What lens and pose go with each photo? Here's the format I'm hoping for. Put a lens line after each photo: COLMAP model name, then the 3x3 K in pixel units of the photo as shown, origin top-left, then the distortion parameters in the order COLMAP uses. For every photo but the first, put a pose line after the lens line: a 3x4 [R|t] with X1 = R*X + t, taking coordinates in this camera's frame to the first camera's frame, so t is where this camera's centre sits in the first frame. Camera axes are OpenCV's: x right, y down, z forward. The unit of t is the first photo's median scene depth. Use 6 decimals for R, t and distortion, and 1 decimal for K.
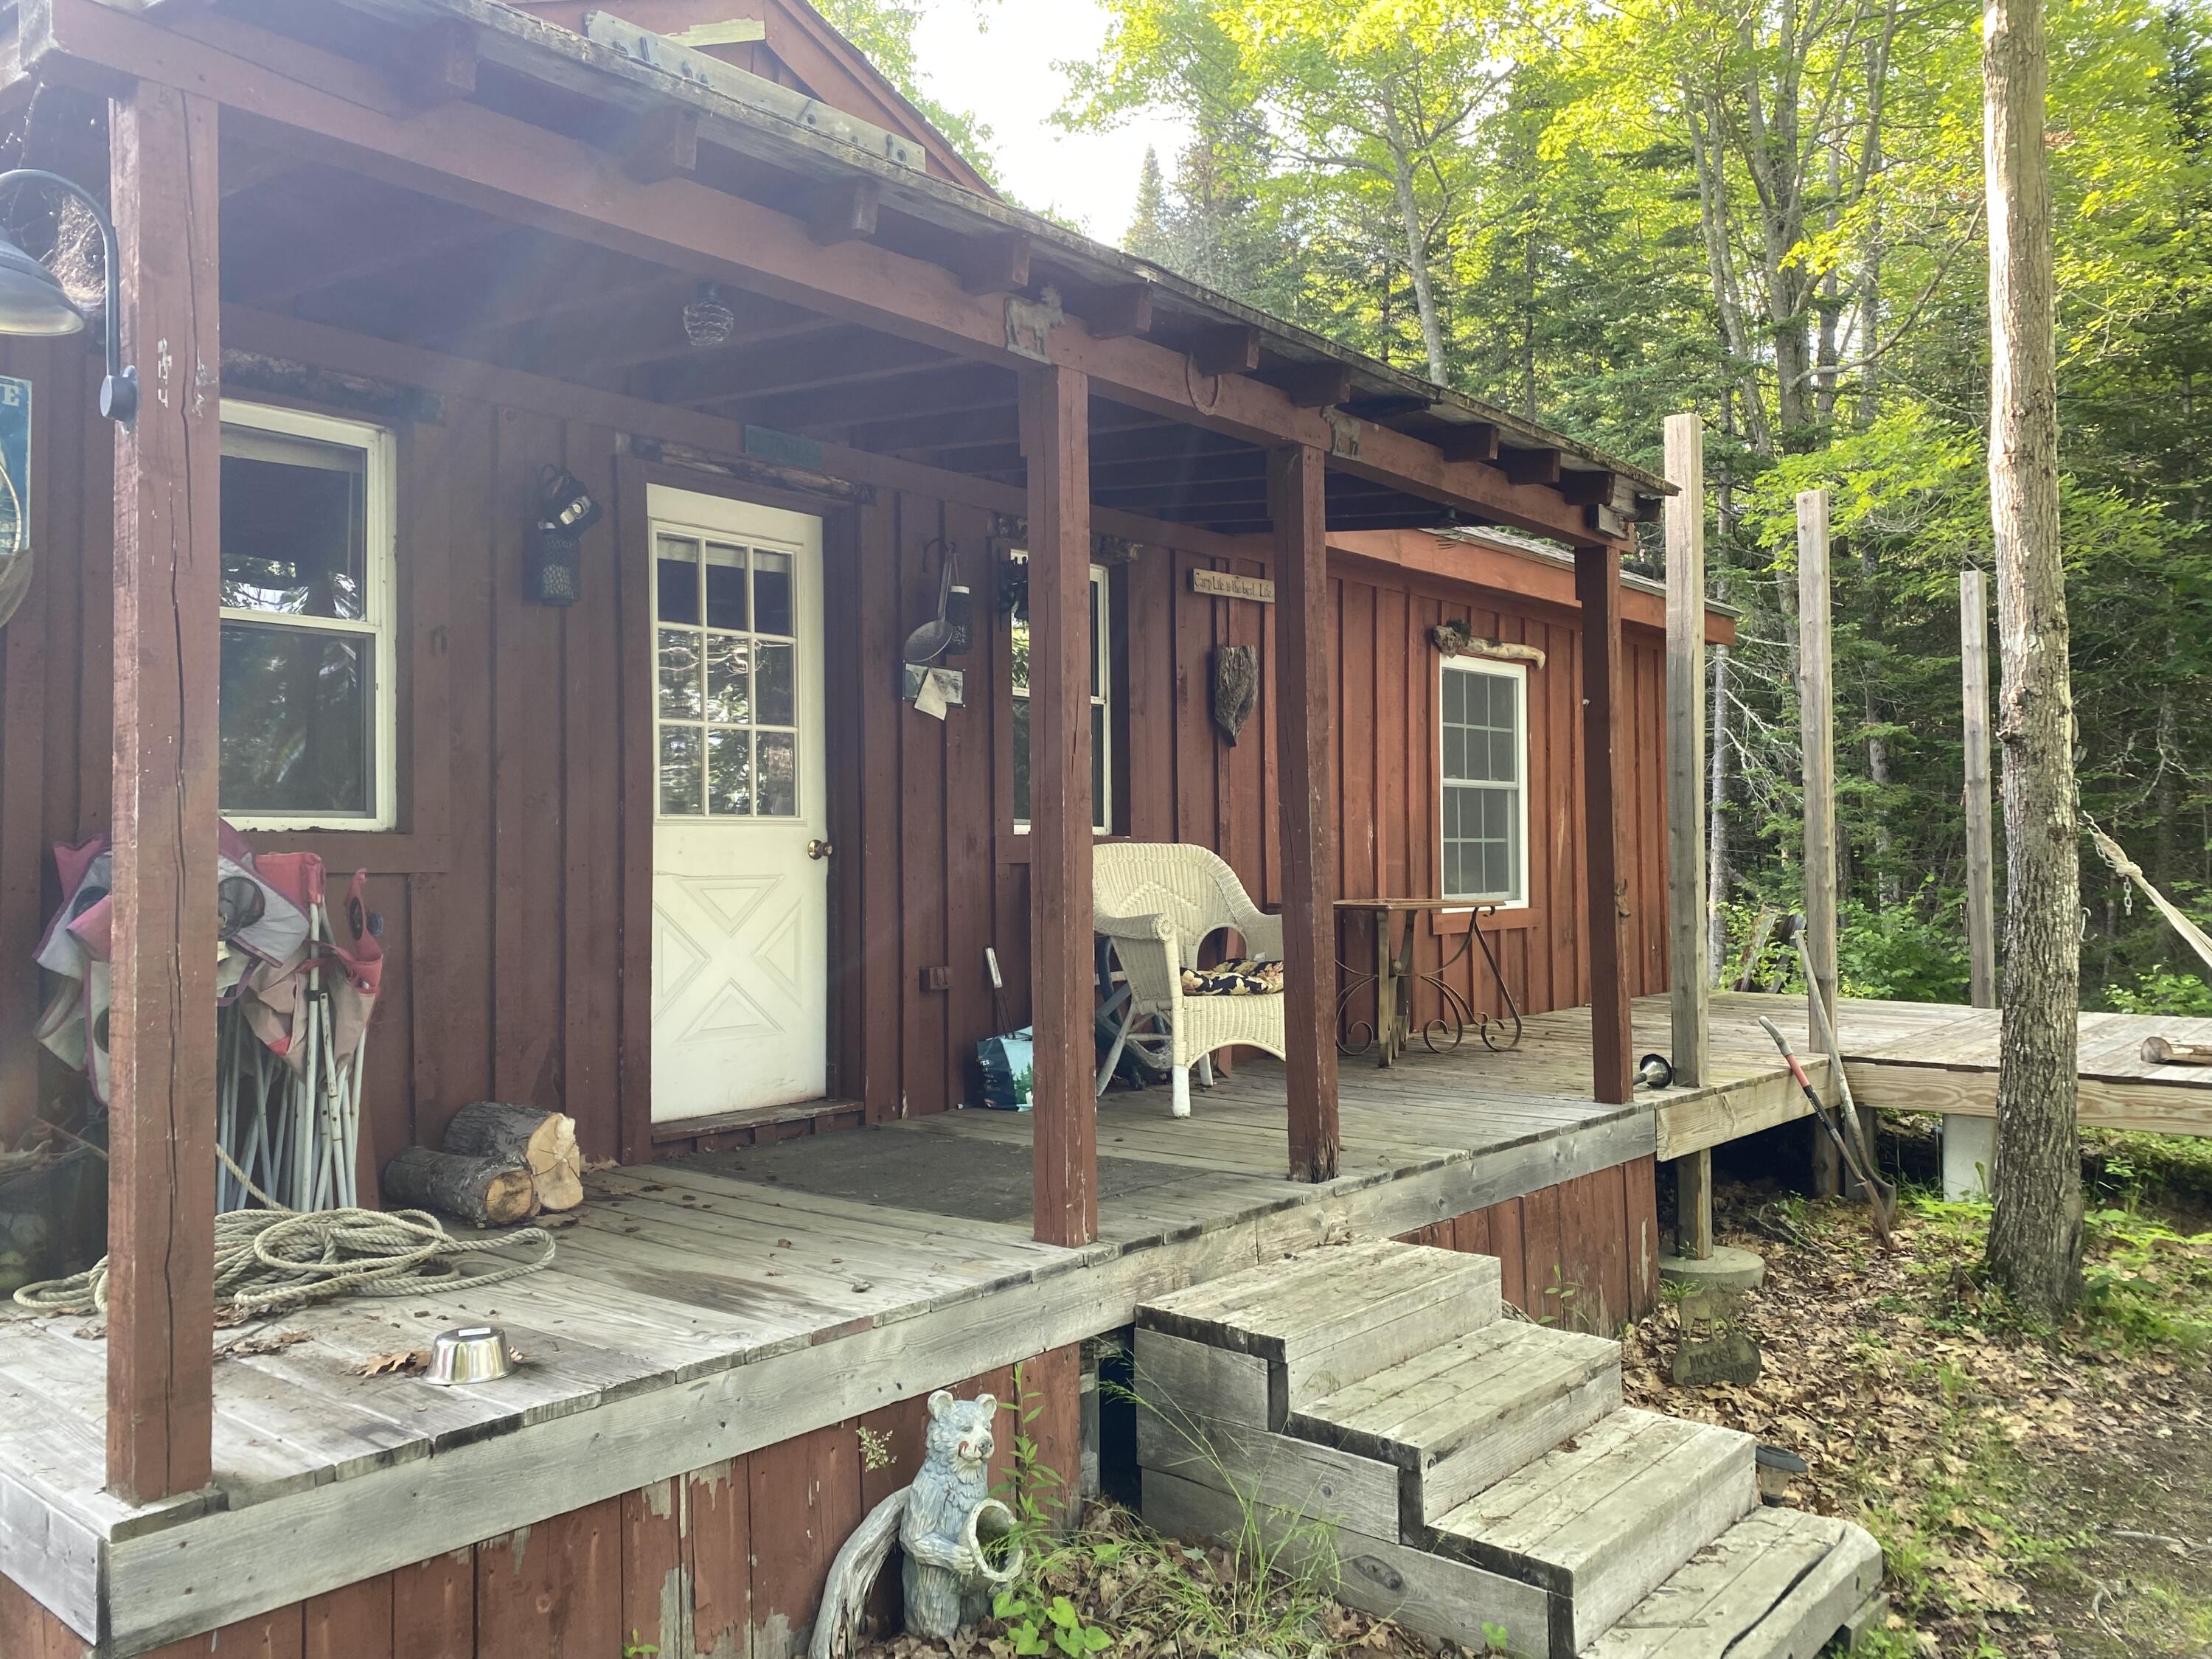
lens RADIAL K [[1655.6, 0, 1114.8], [0, 1655.6, 823.6], [0, 0, 1]] dist [0.018816, -0.017329]
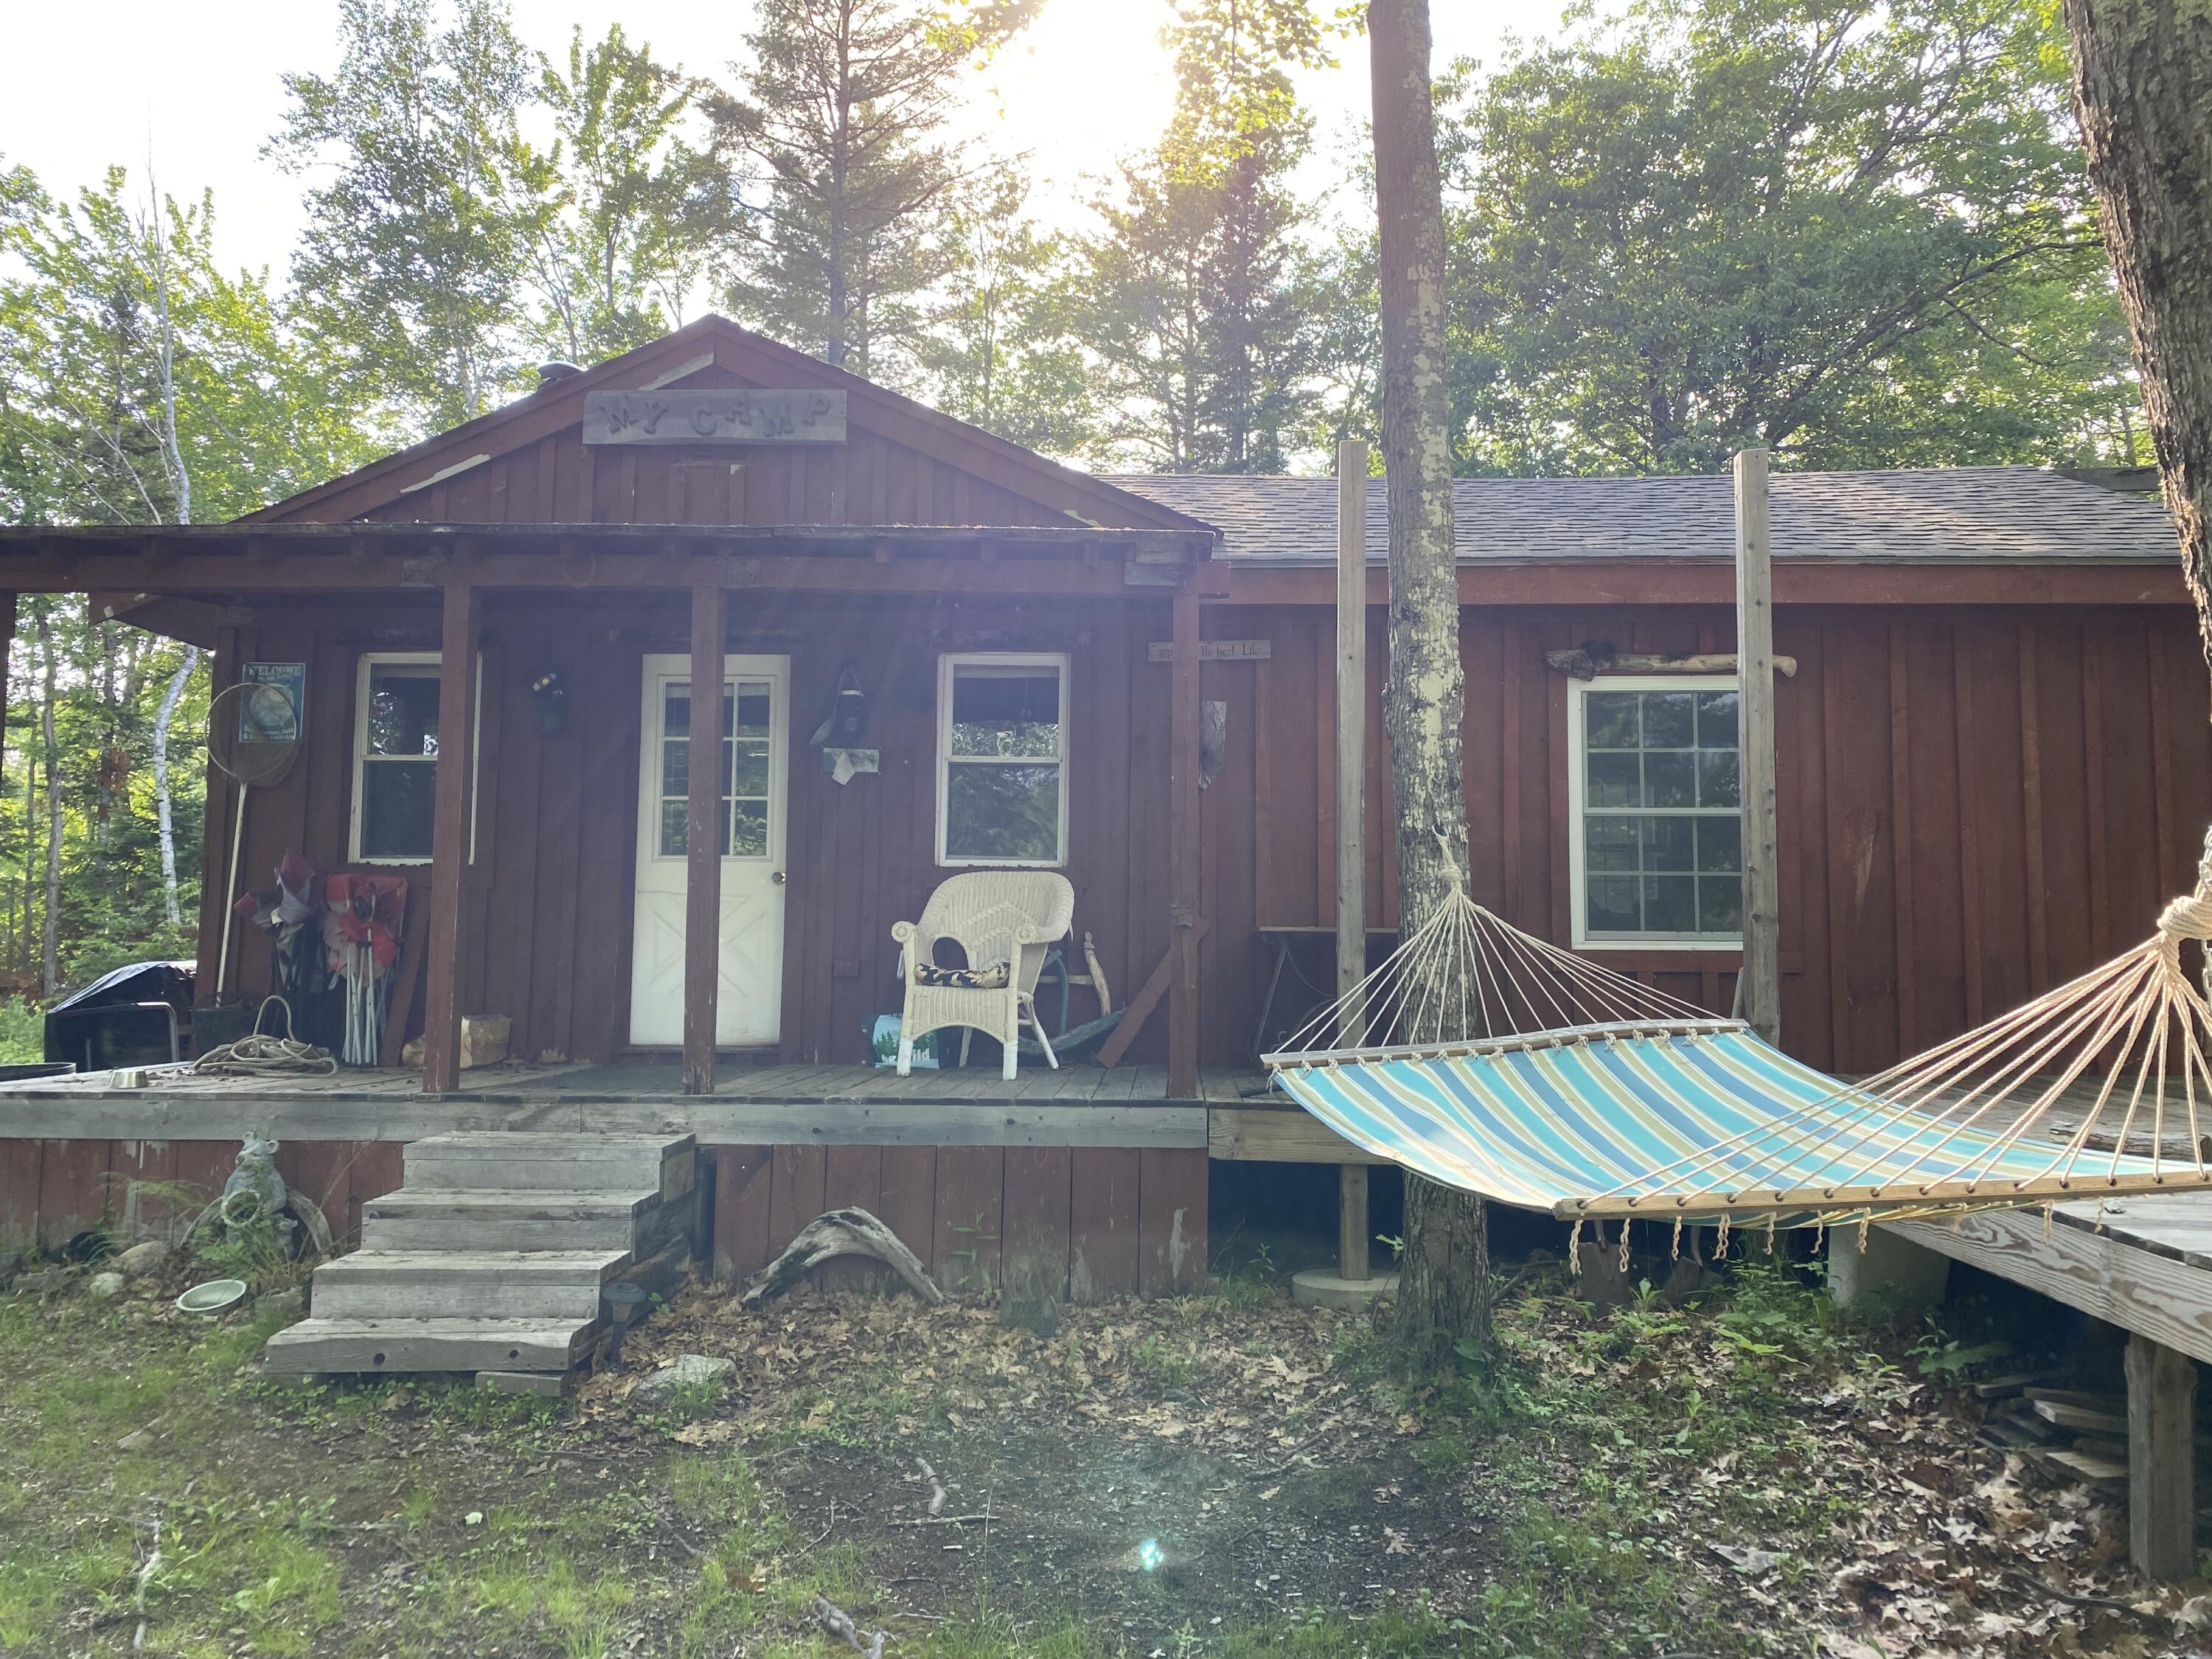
lens RADIAL K [[1655.6, 0, 1114.8], [0, 1655.6, 823.6], [0, 0, 1]] dist [0.018816, -0.017329]
pose [[0.646711, -0.035034, -0.761930, 1.158492], [0.007485, 0.999188, -0.039591, 0.029021], [0.762698, 0.019900, 0.646448, 0.264216]]
